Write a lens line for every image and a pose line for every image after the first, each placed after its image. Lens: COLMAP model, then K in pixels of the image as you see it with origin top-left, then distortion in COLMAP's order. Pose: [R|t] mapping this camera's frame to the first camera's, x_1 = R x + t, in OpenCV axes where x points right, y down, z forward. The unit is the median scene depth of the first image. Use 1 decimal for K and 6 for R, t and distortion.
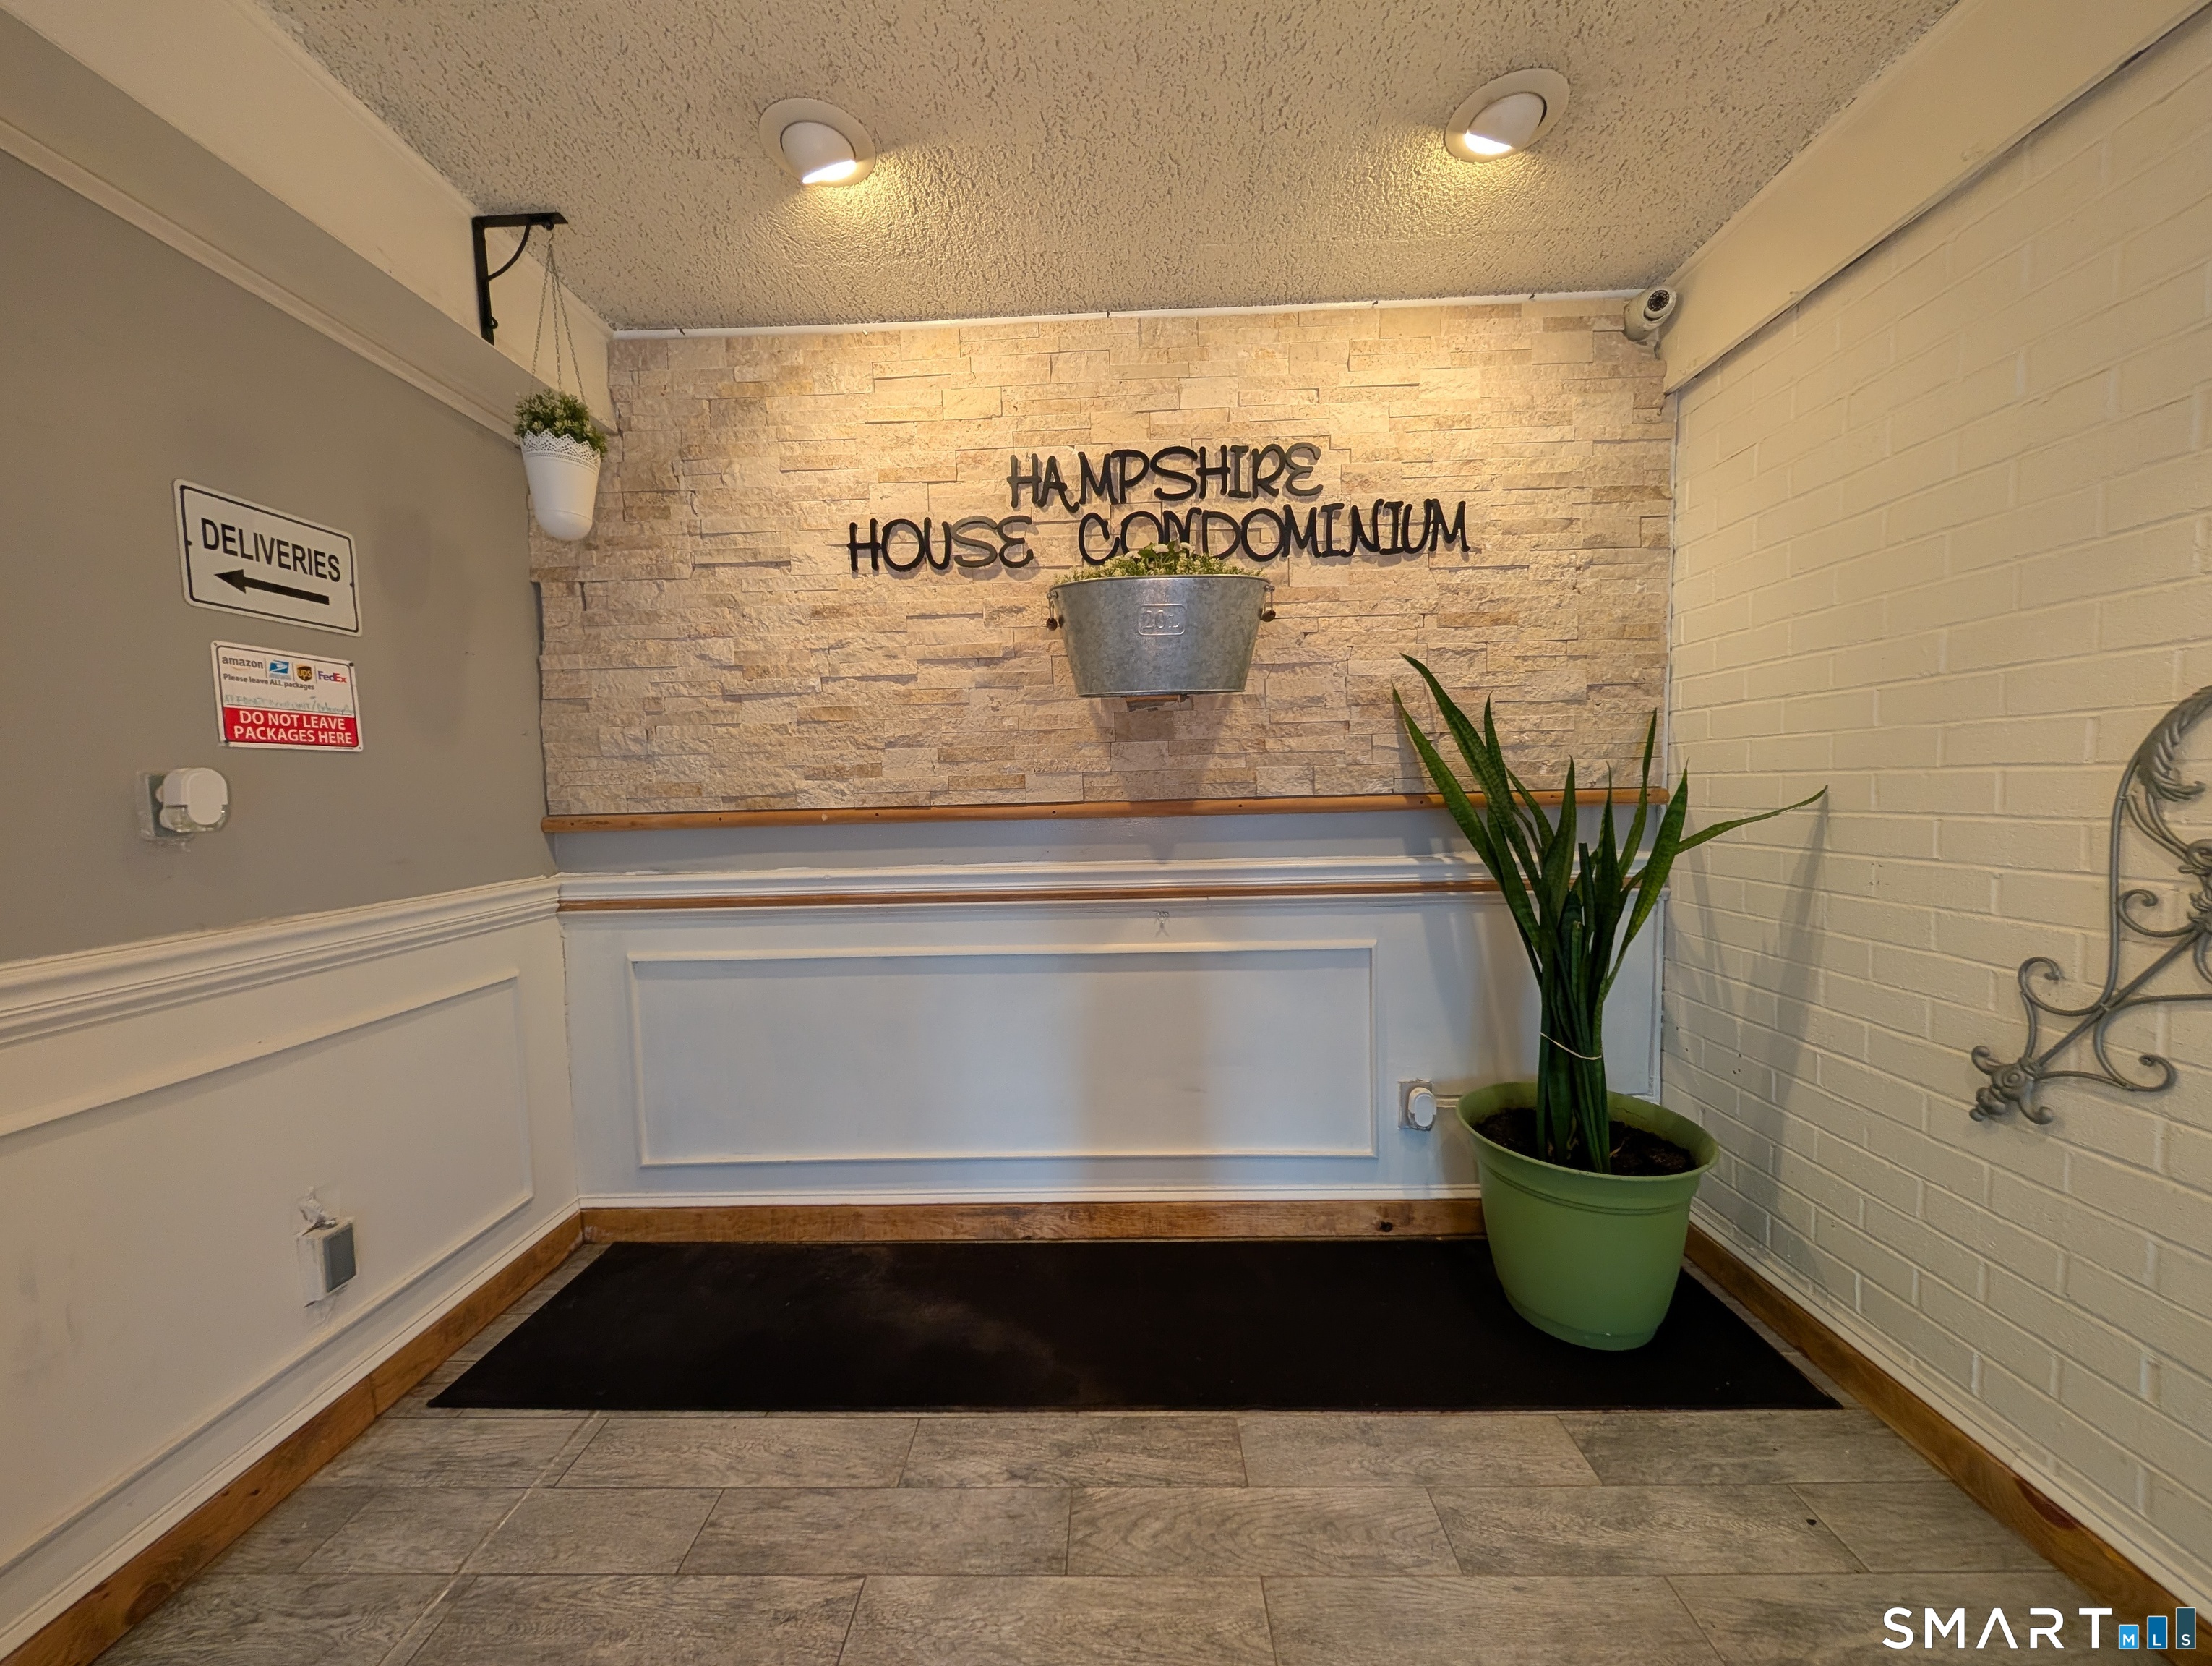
lens RADIAL K [[796.9, 0, 1110.3], [0, 796.9, 834.1], [0, 0, 1]] dist [0.000756, -0.000022]
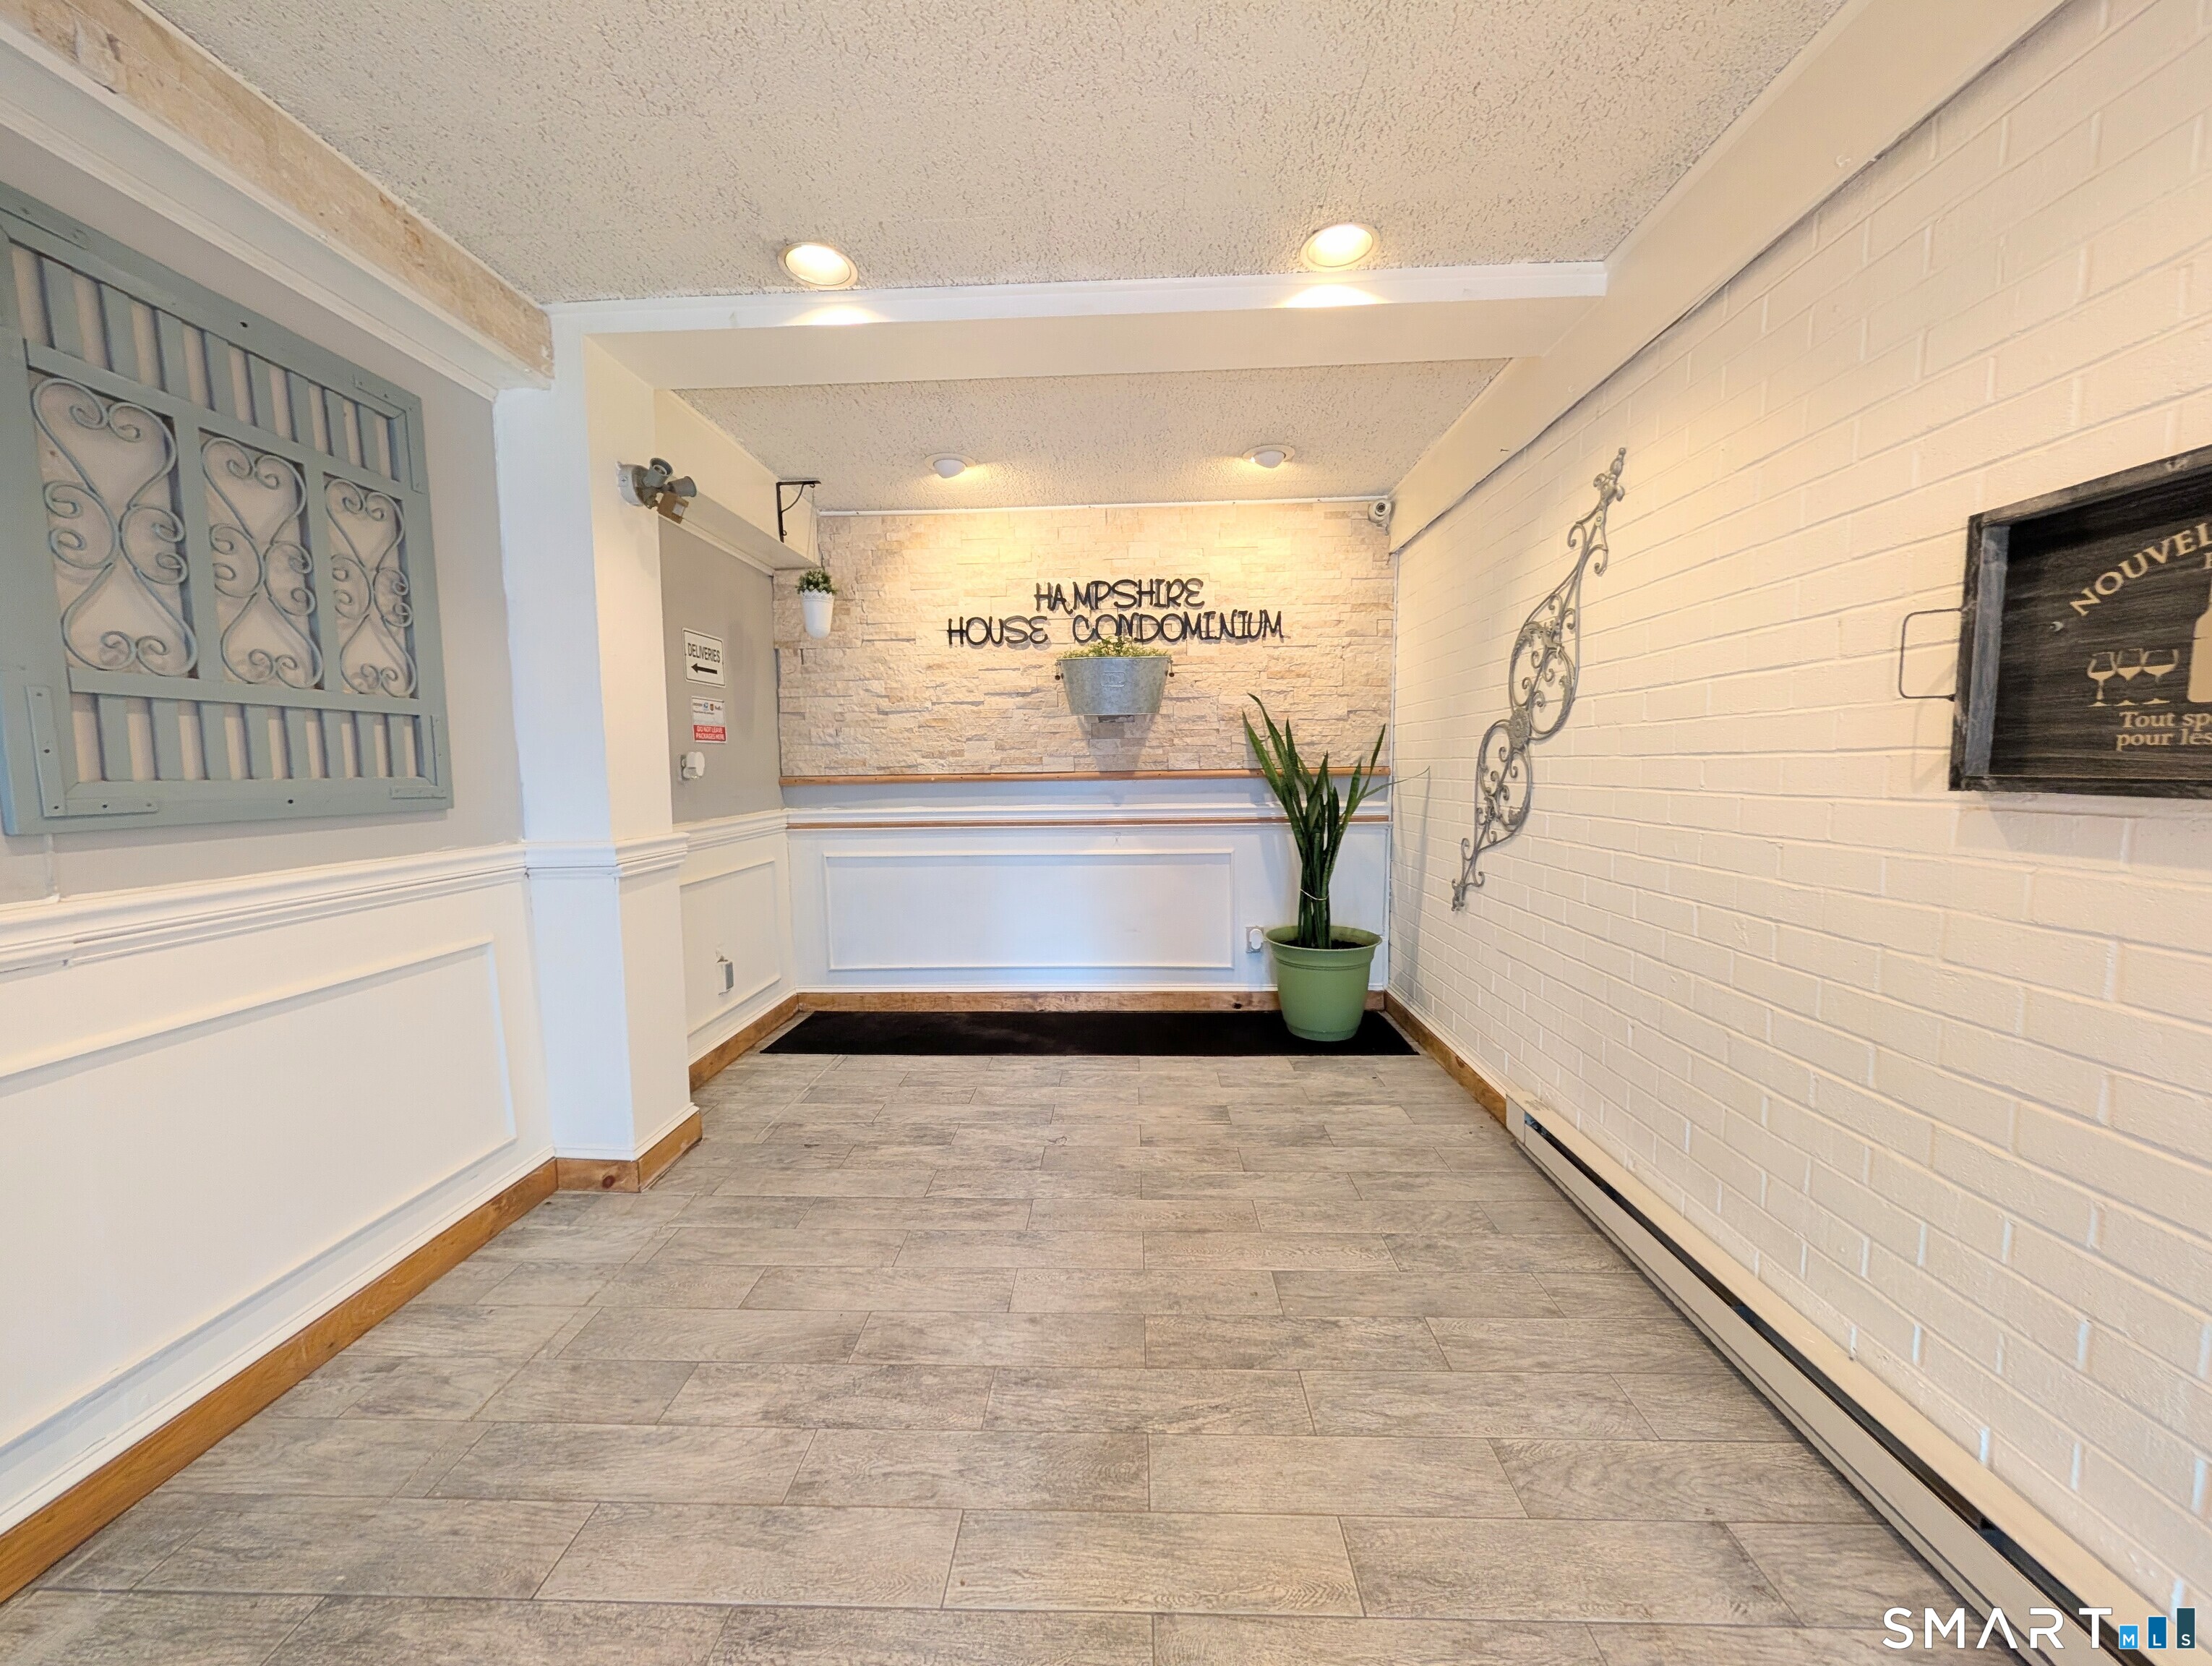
lens RADIAL K [[796.9, 0, 1110.3], [0, 796.9, 834.1], [0, 0, 1]] dist [0.000756, -0.000022]
pose [[0.999881, 0.010594, -0.011186, 0.073432], [-0.010269, 0.999535, 0.028703, 0.050867], [0.011485, -0.028585, 0.999525, -0.857693]]
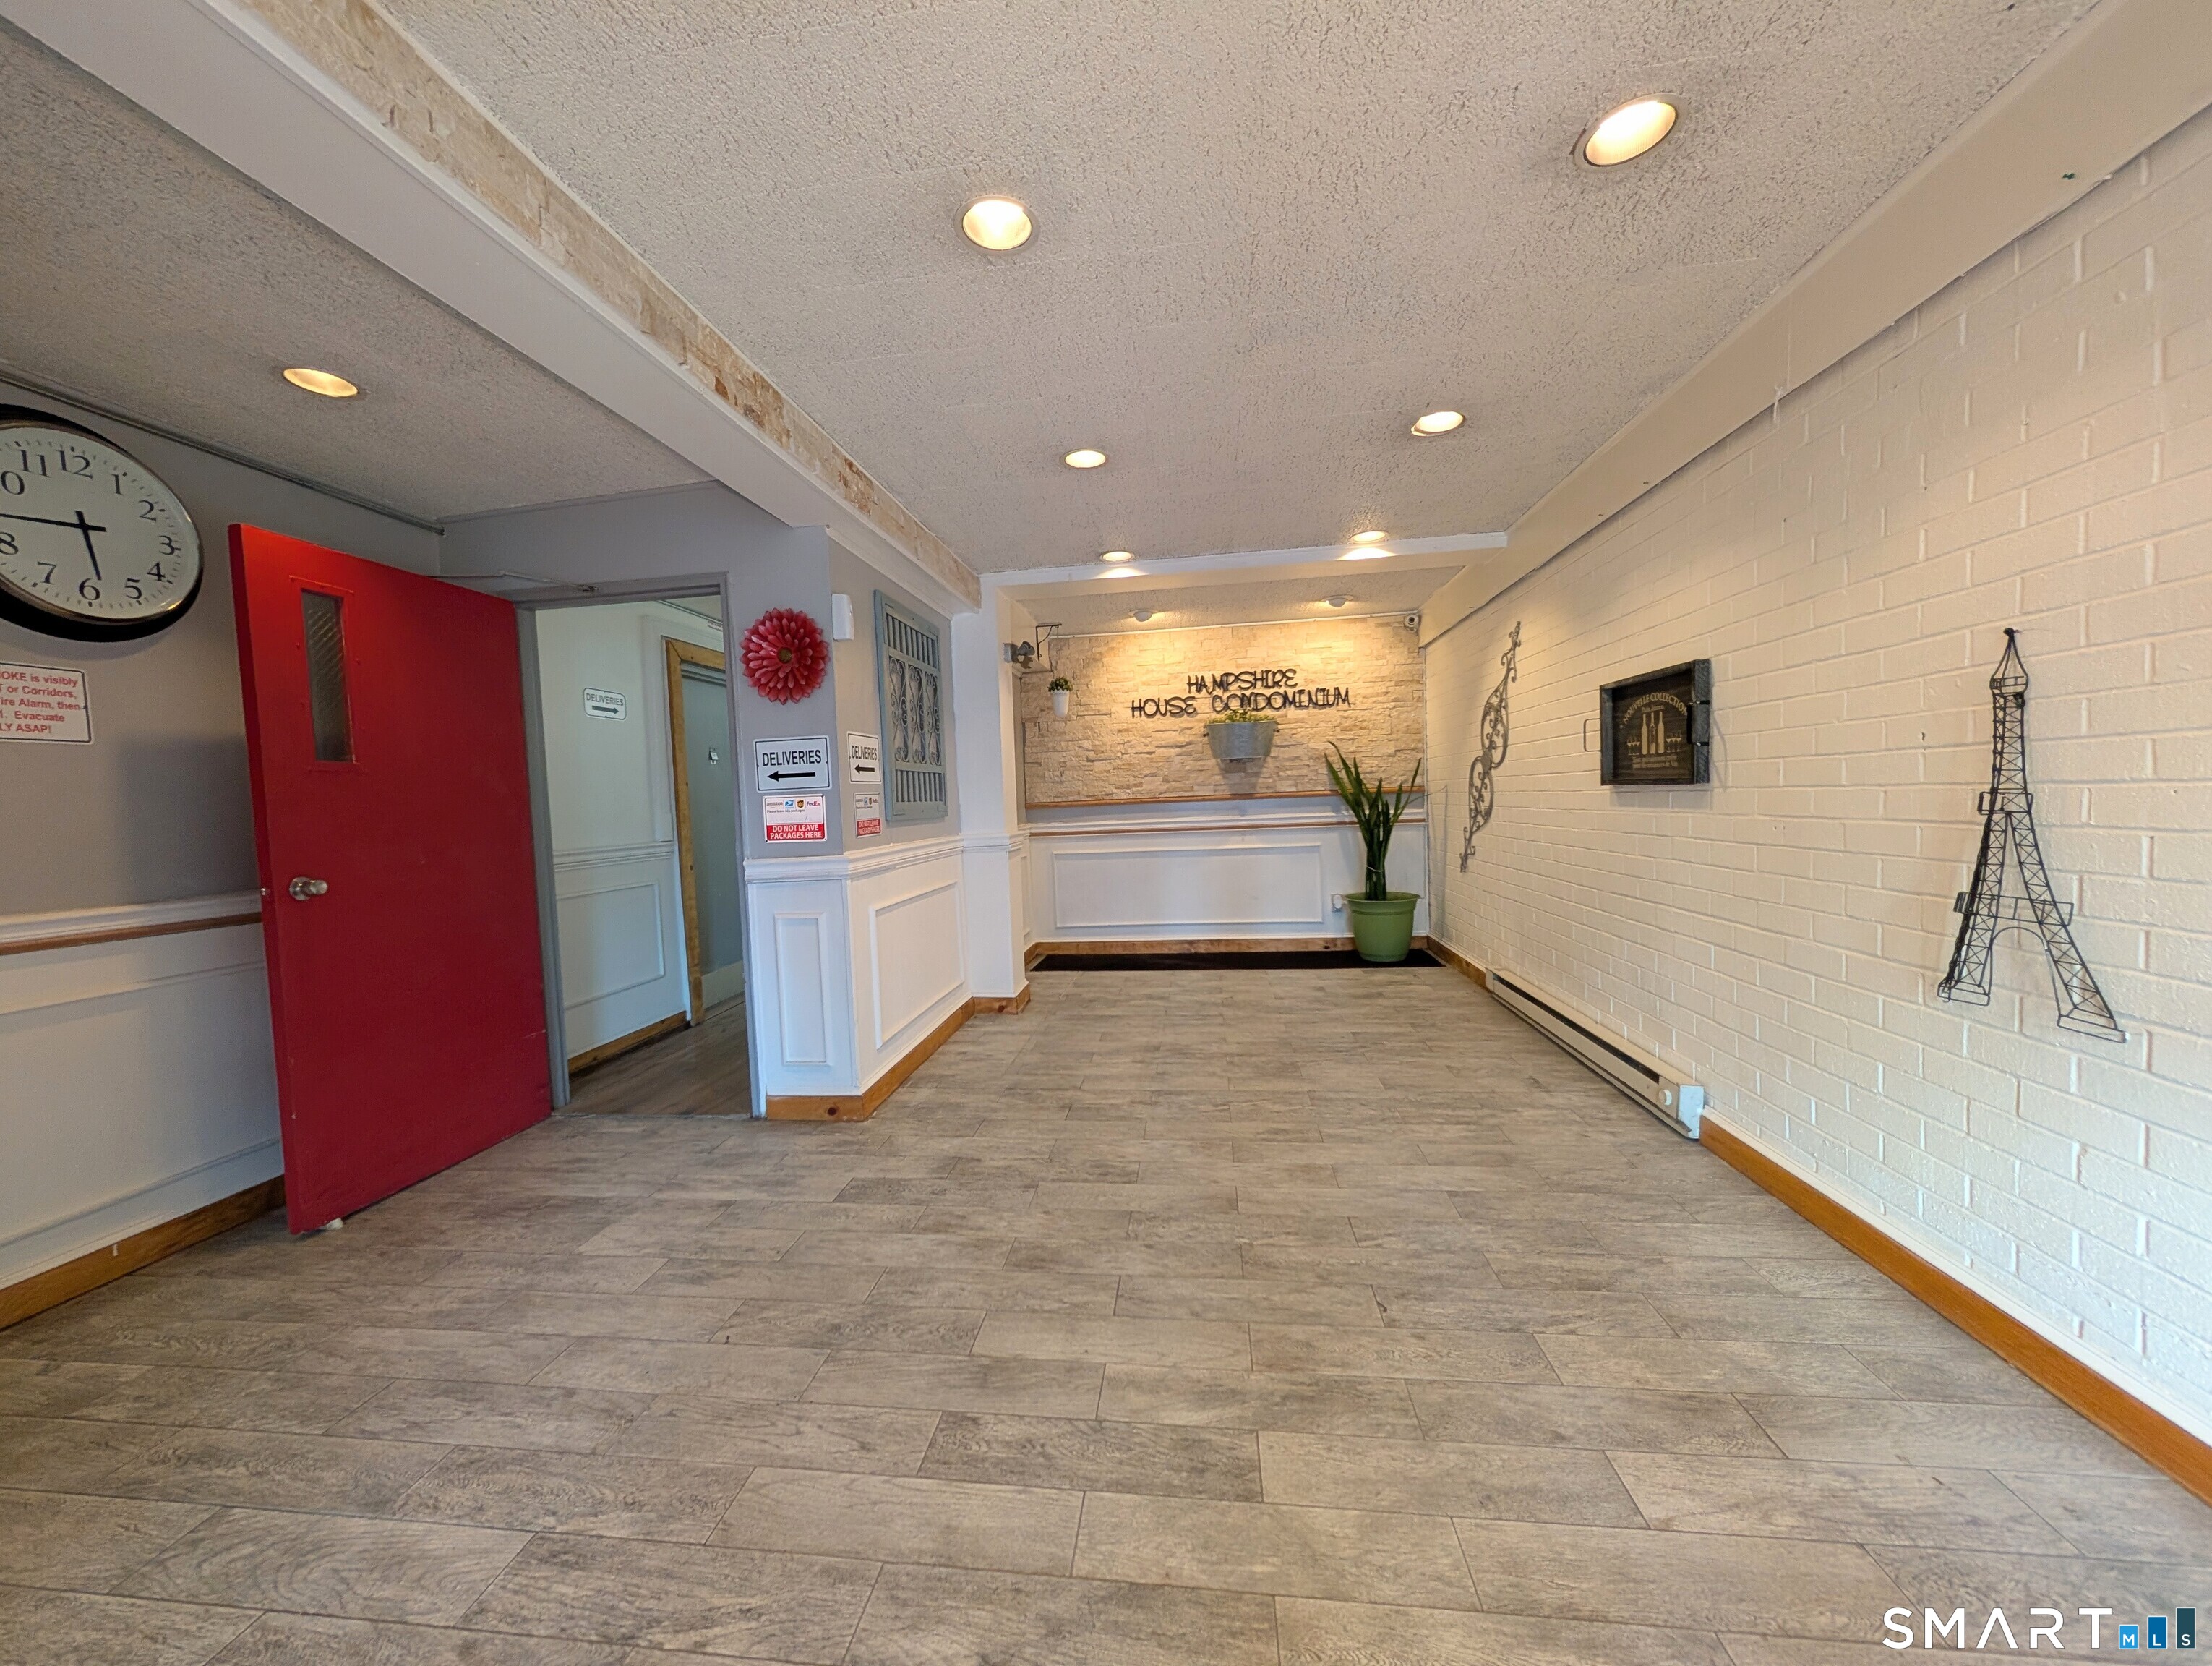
lens RADIAL K [[796.9, 0, 1110.3], [0, 796.9, 834.1], [0, 0, 1]] dist [0.000756, -0.000022]
pose [[0.994487, -0.012214, -0.104150, -0.111226], [0.011058, 0.999871, -0.011664, 0.130518], [0.104279, 0.010448, 0.994493, -1.901538]]
